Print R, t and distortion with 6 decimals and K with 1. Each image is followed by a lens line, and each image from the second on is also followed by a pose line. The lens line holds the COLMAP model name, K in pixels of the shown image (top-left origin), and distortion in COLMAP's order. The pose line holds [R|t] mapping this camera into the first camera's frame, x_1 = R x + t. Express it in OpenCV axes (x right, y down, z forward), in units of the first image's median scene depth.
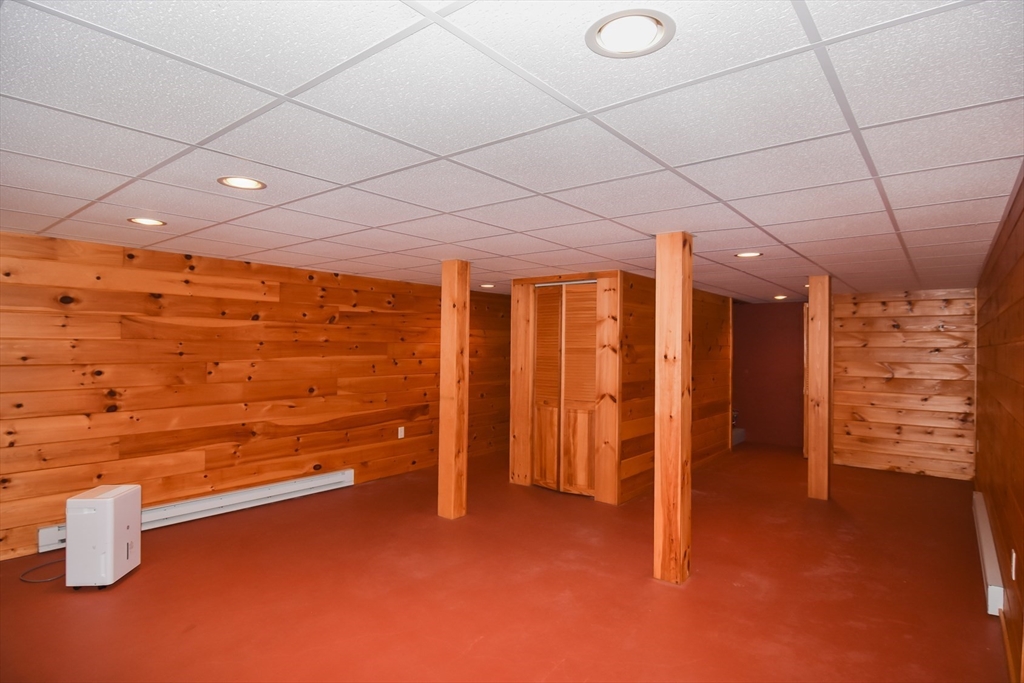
lens RADIAL K [[549.0, 0, 512.6], [0, 549.0, 339.9], [0, 0, 1]] dist [-0.008311, -0.001031]
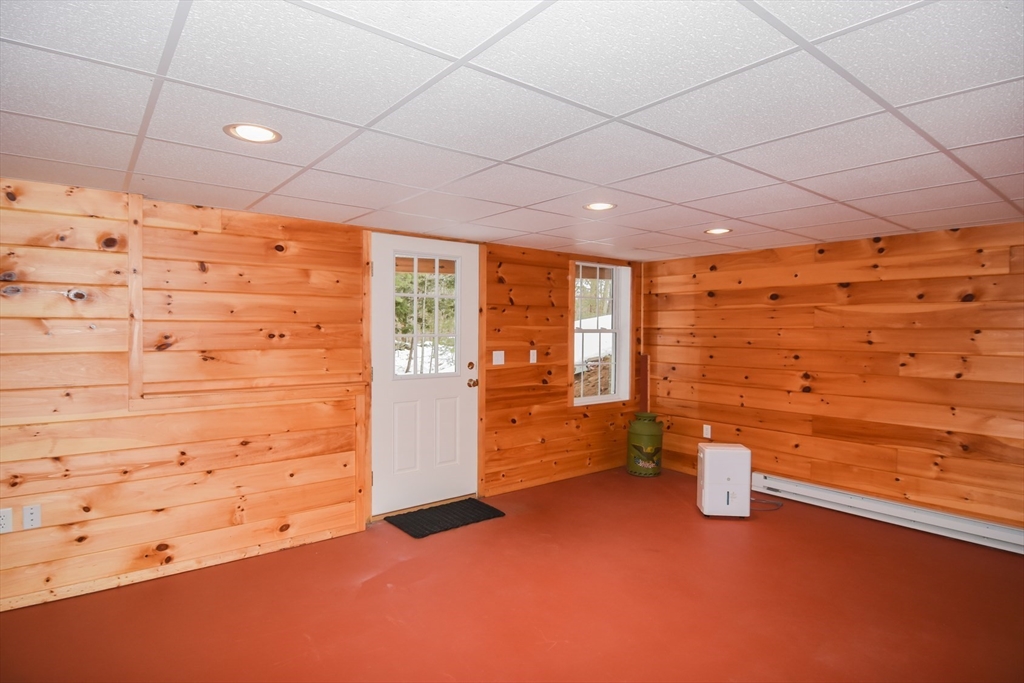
lens RADIAL K [[549.0, 0, 511.5], [0, 549.0, 342.6], [0, 0, 1]] dist [-0.008311, -0.001031]
pose [[-0.206045, 0.013321, -0.978452, 0.497150], [-0.000163, 0.999907, 0.013648, 0.013371], [0.978543, 0.002971, -0.206023, 0.628319]]
